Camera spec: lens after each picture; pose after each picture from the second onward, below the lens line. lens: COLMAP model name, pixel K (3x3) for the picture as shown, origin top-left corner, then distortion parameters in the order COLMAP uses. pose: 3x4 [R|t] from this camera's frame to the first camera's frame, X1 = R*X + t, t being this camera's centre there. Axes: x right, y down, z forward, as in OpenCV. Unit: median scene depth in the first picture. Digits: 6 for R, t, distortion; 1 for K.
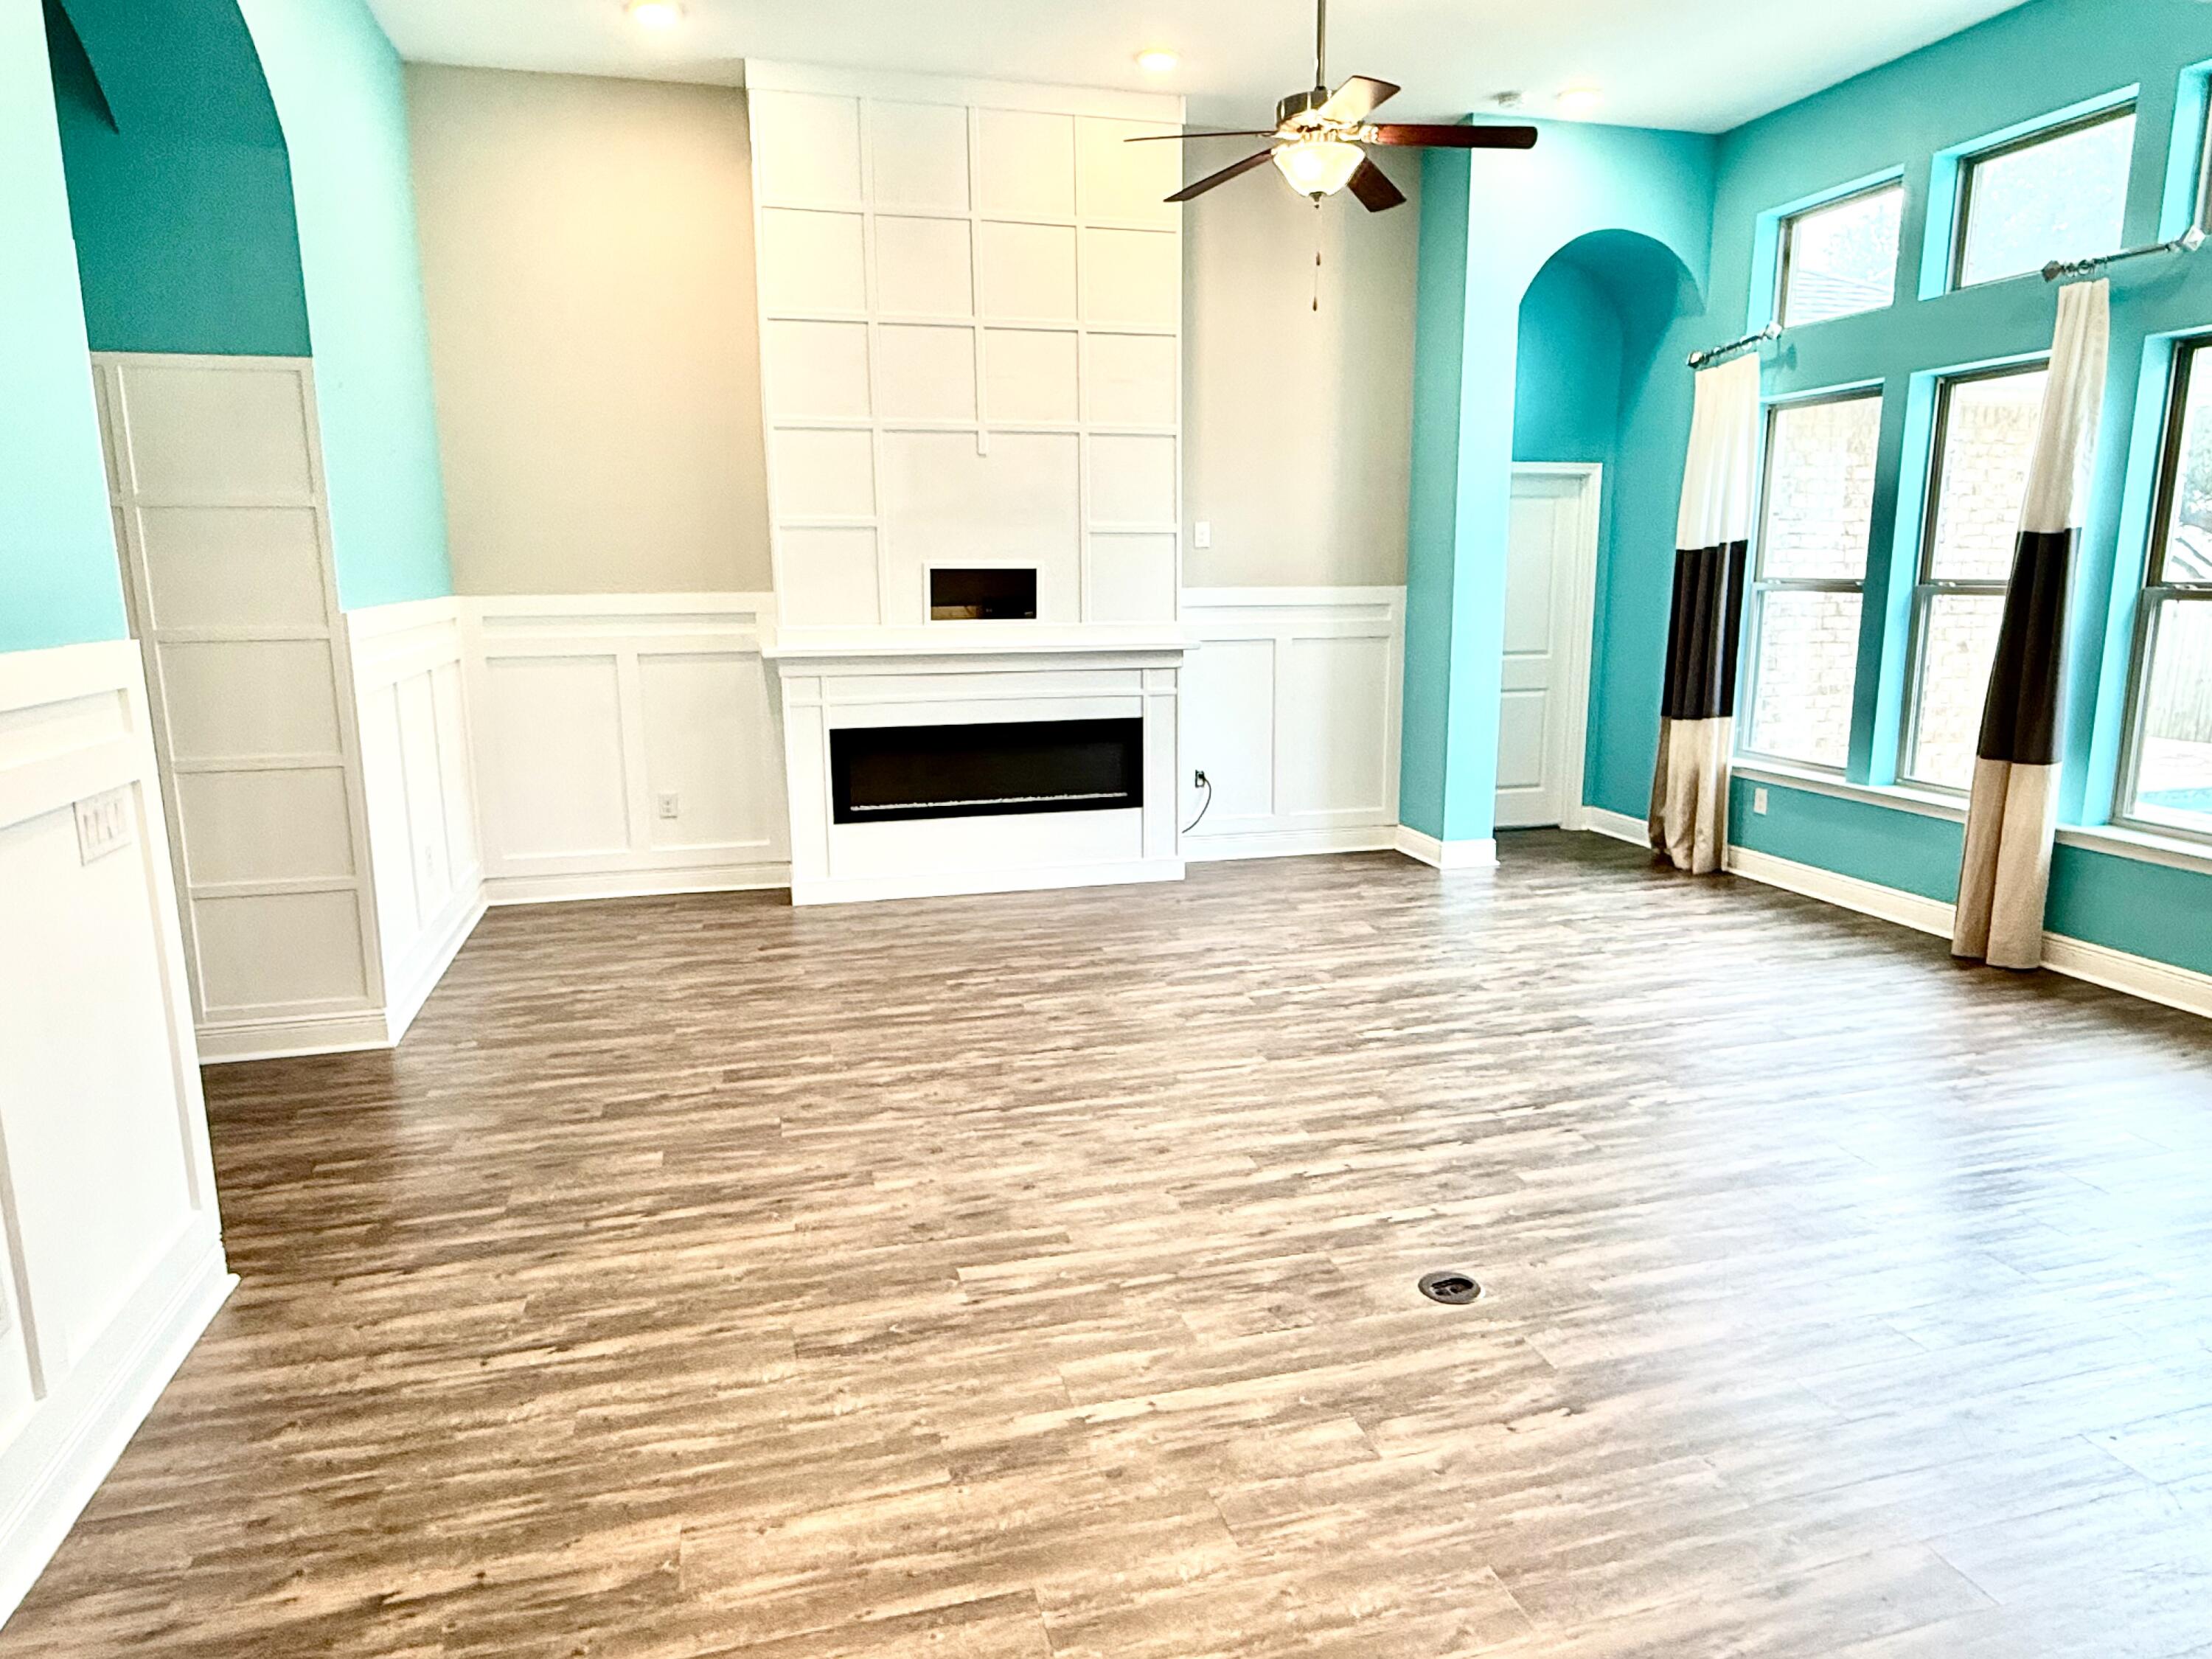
lens RADIAL K [[1398.5, 0, 1109.8], [0, 1398.5, 836.8], [0, 0, 1]] dist [0.005234, -0.001075]
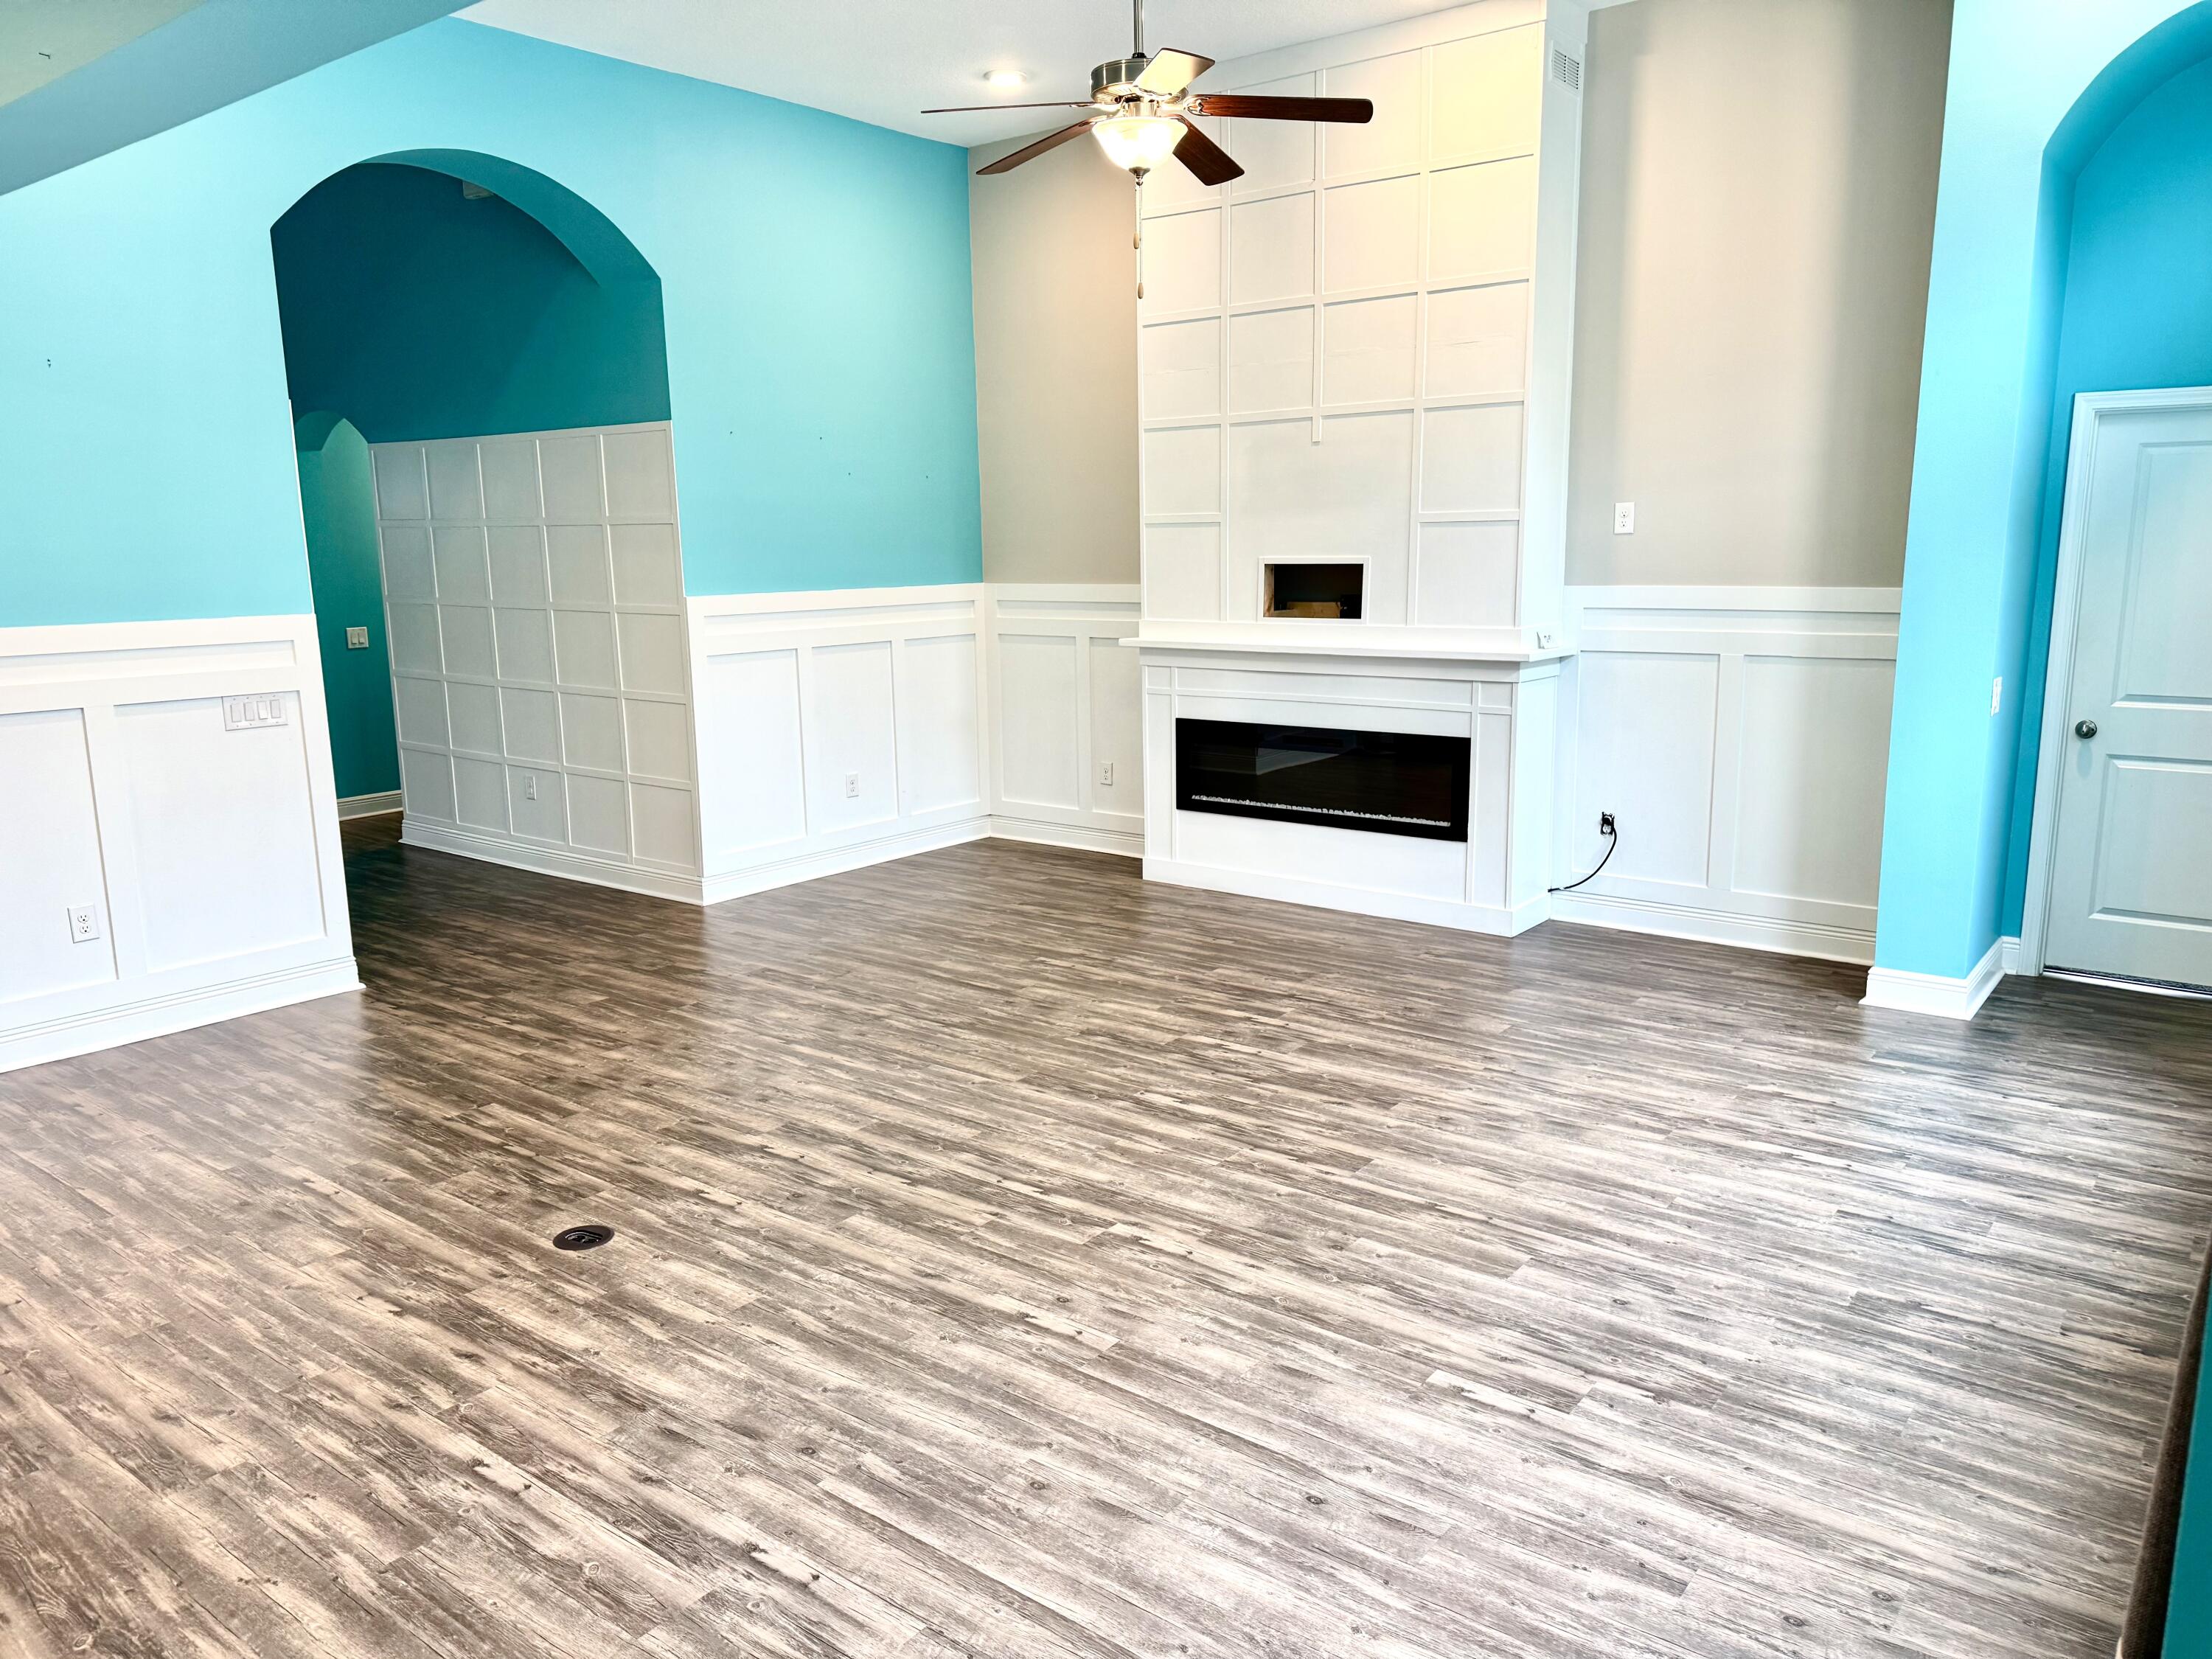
lens RADIAL K [[1557.0, 0, 1106.0], [0, 1557.0, 829.5], [0, 0, 1]] dist [0.121120, -0.178575]
pose [[0.589546, 0.146817, -0.794280, 0.812716], [-0.144563, 0.986643, 0.075074, -0.085967], [0.794693, 0.070565, 0.602896, 0.308874]]
